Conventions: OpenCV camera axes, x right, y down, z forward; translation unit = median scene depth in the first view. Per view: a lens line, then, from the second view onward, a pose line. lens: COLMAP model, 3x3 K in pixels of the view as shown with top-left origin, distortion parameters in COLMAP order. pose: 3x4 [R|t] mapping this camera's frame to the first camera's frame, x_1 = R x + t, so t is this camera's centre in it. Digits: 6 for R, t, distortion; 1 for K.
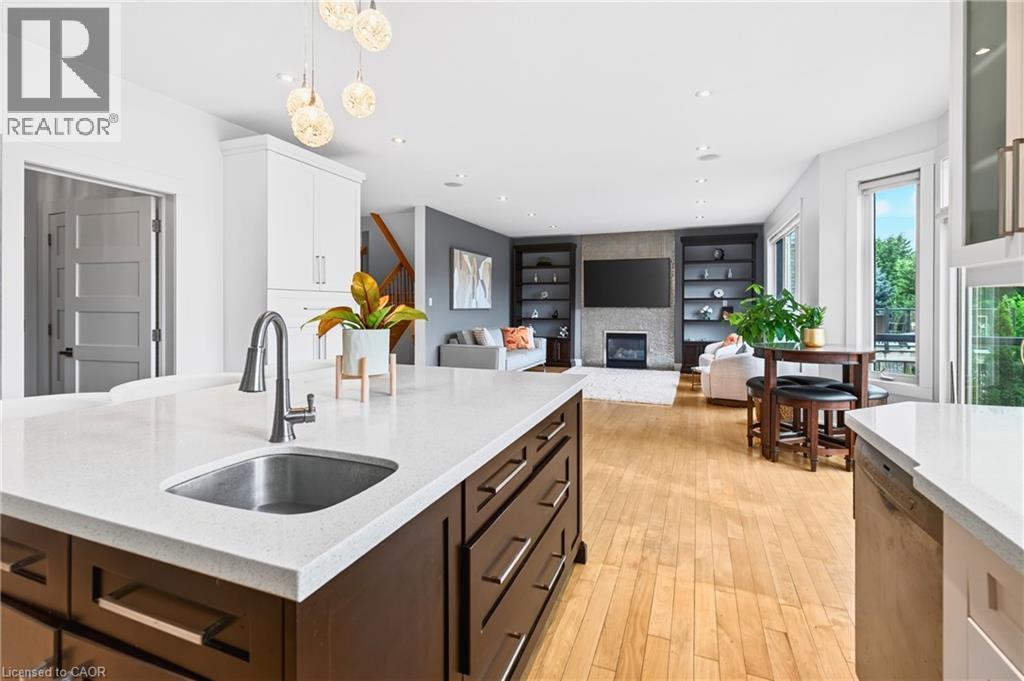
lens RADIAL K [[453.5, 0, 510.8], [0, 453.5, 328.3], [0, 0, 1]] dist [-0.017819, 0.000152]
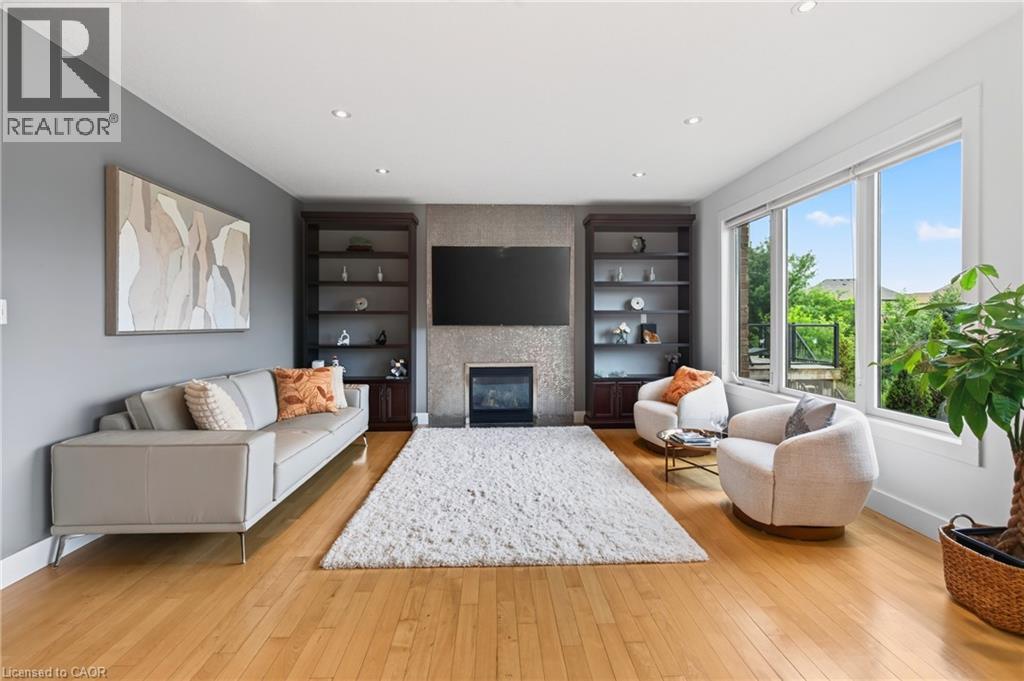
lens RADIAL K [[453.5, 0, 510.8], [0, 453.5, 328.3], [0, 0, 1]] dist [-0.017819, 0.000152]
pose [[0.910410, -0.007182, 0.413644, 0.011376], [0.022795, 0.999201, -0.032822, -0.022591], [-0.413078, 0.039310, 0.909847, 0.453920]]
